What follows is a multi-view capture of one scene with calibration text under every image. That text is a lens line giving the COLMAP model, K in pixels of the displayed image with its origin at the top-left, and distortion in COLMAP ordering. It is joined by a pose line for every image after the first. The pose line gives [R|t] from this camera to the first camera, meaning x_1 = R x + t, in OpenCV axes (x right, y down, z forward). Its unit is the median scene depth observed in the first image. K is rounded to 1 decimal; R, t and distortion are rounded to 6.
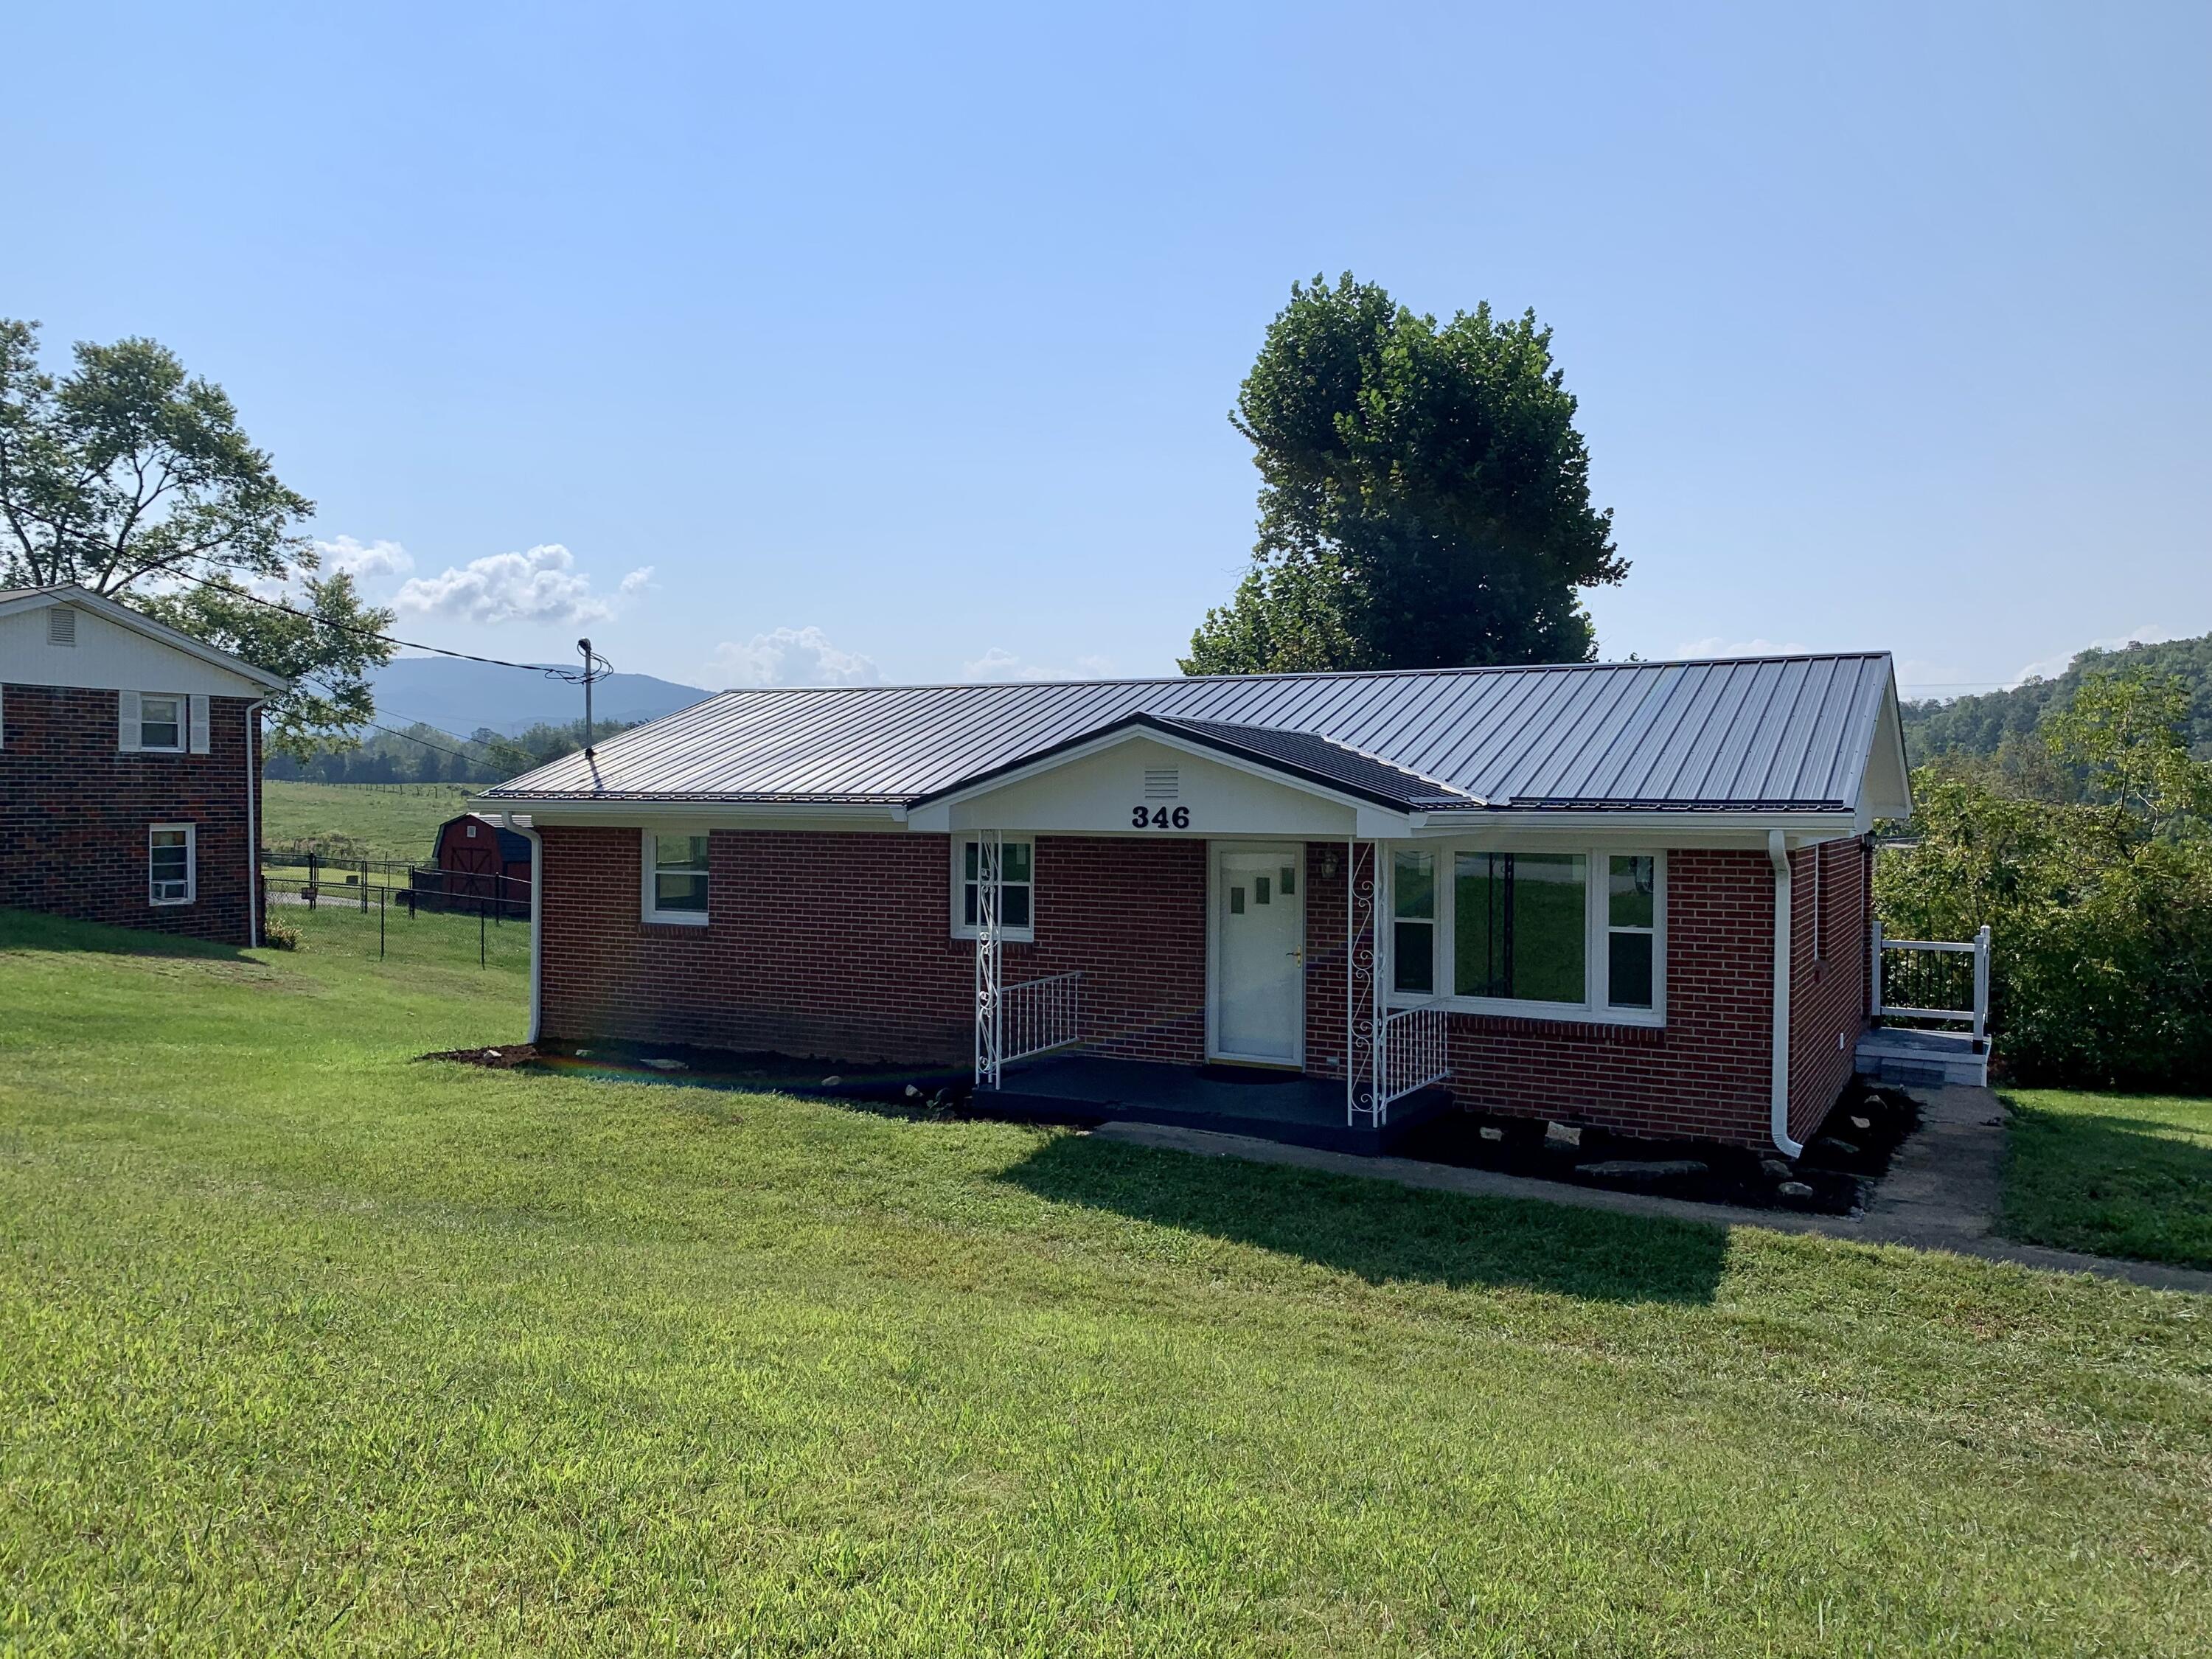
lens RADIAL K [[1664.8, 0, 1094.3], [0, 1664.8, 829.1], [0, 0, 1]] dist [0.057775, -0.072529]
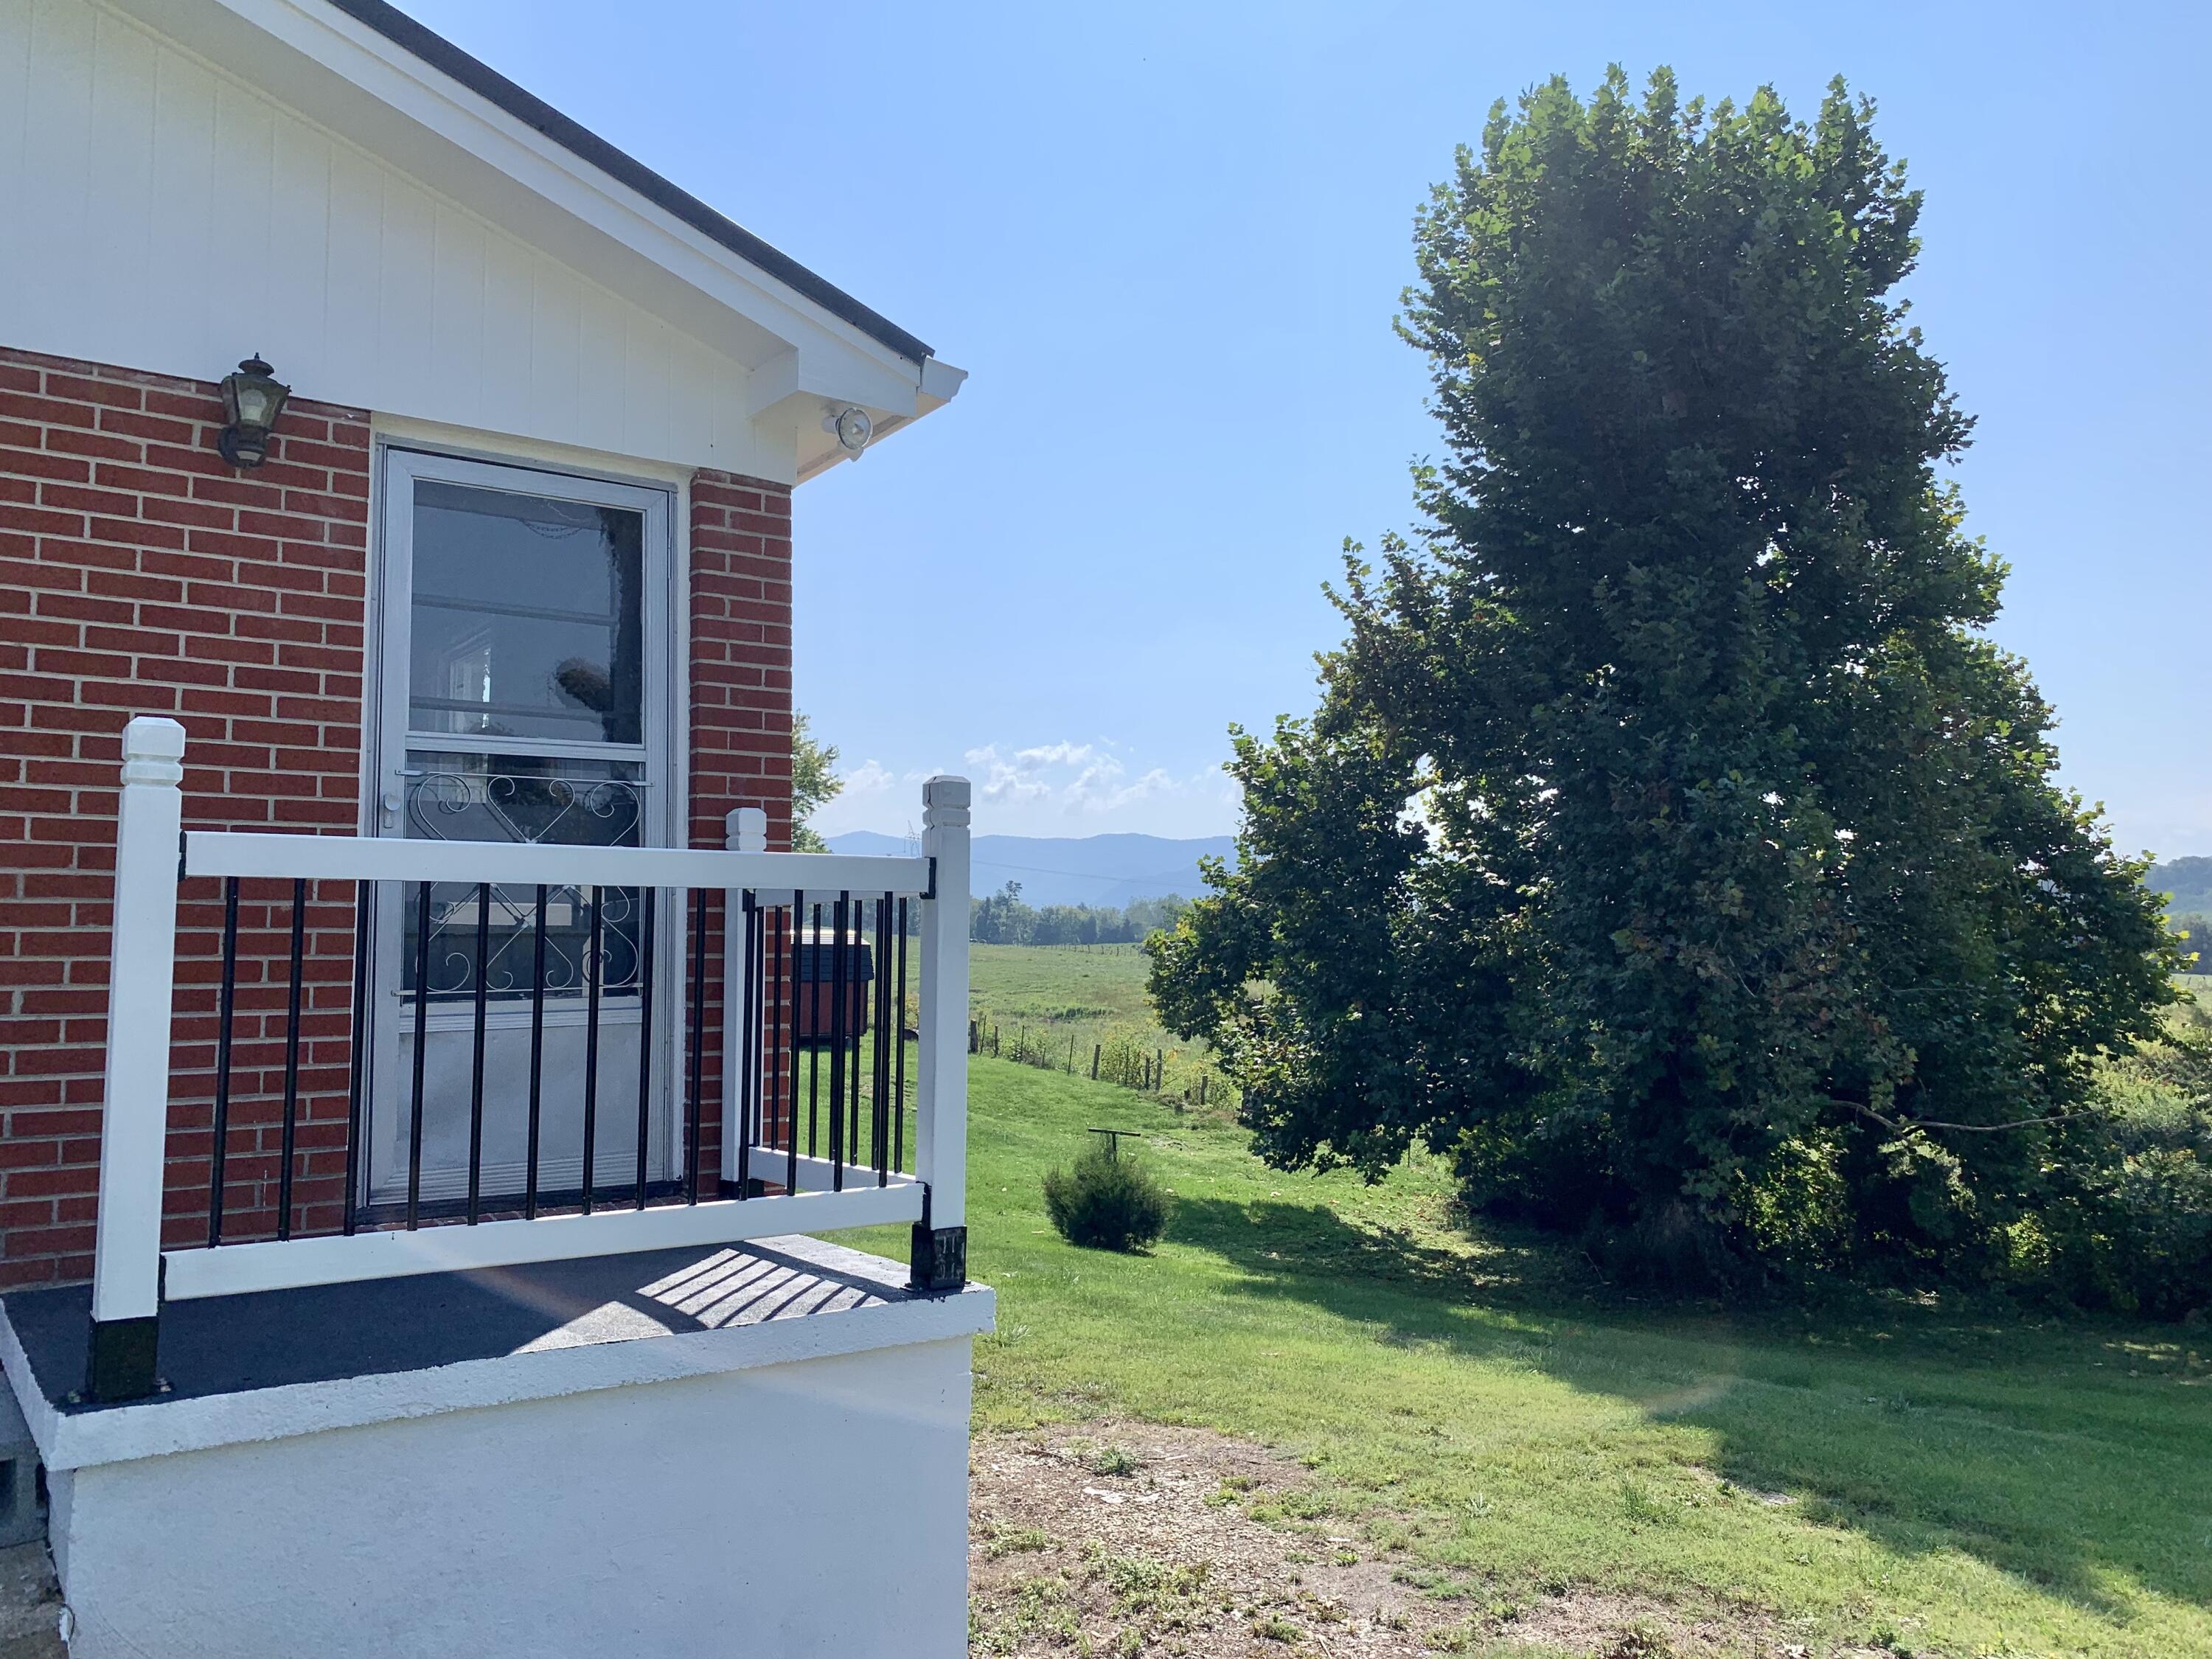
lens RADIAL K [[1576.4, 0, 1104.6], [0, 1576.4, 831.2], [0, 0, 1]] dist [0.002260, 0.003005]
pose [[0.892863, -0.042341, -0.448333, 0.154202], [-0.005167, 0.994541, -0.104216, 0.020782], [0.450298, 0.095367, 0.887771, 0.211668]]
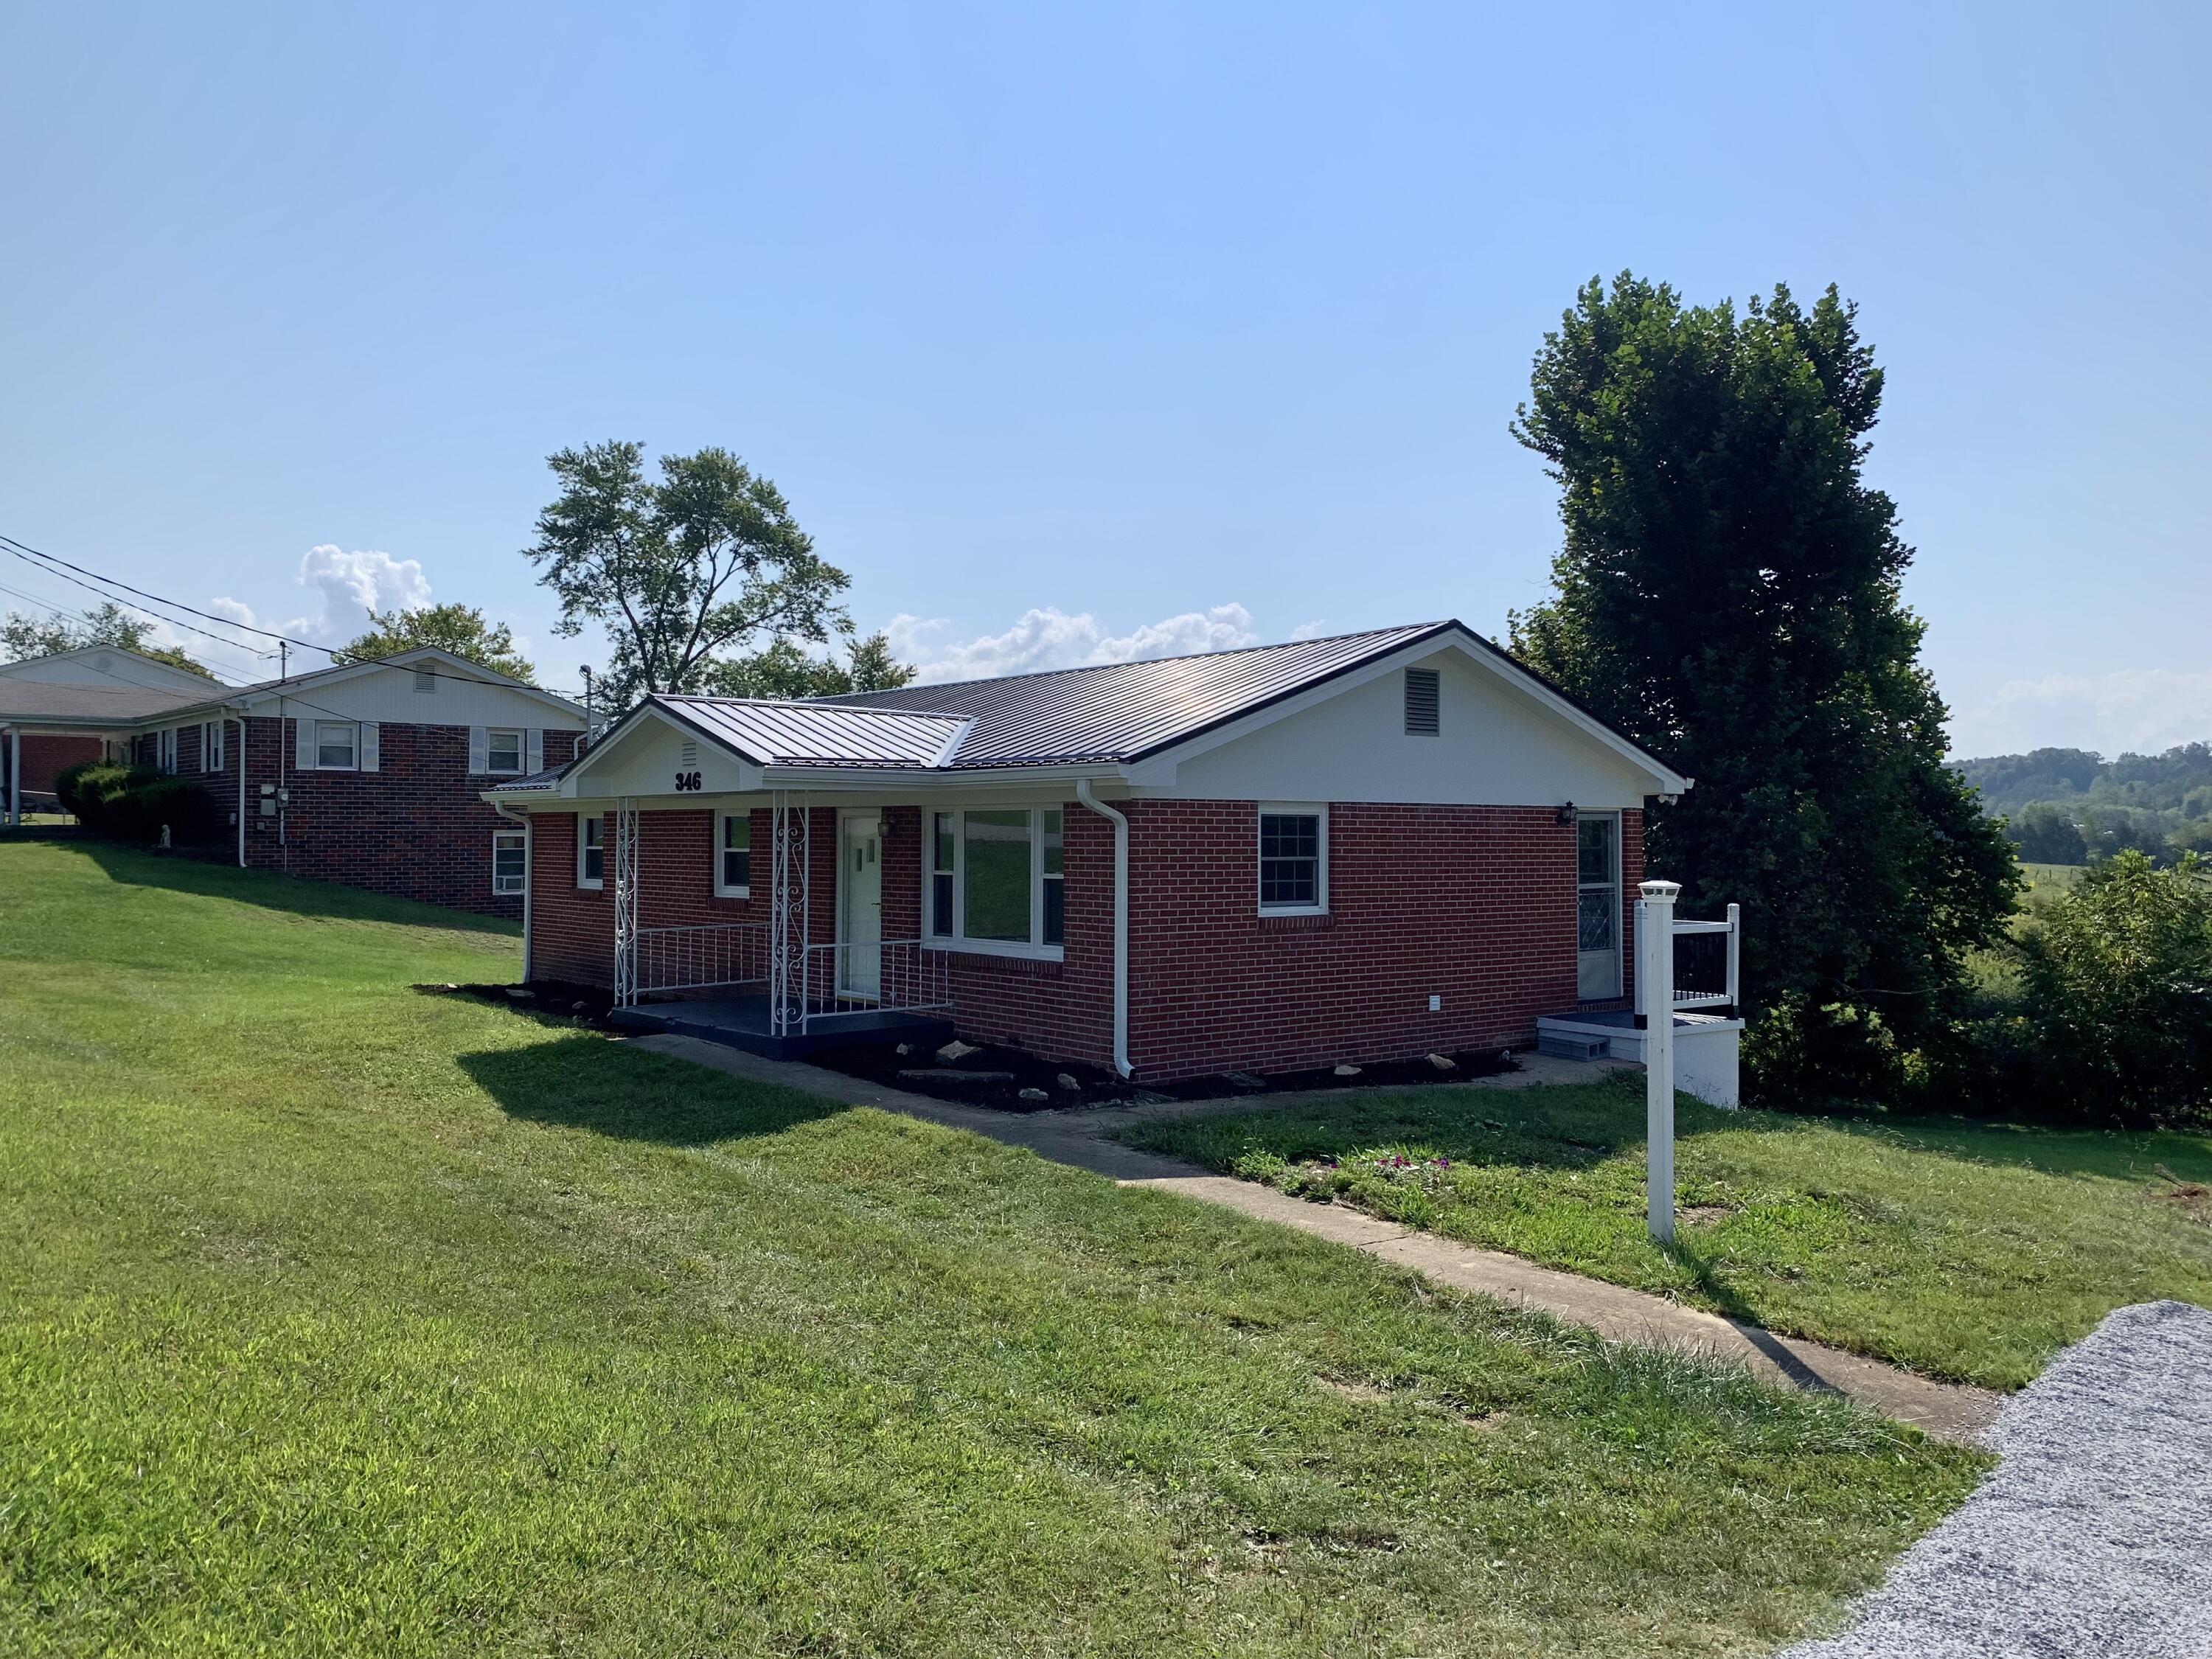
lens RADIAL K [[1664.8, 0, 1094.3], [0, 1664.8, 829.1], [0, 0, 1]] dist [0.057775, -0.072529]
pose [[0.928147, -0.003245, -0.372199, 0.130678], [-0.006513, 0.999667, -0.024957, 0.009569], [0.372157, 0.025588, 0.927817, -0.004519]]
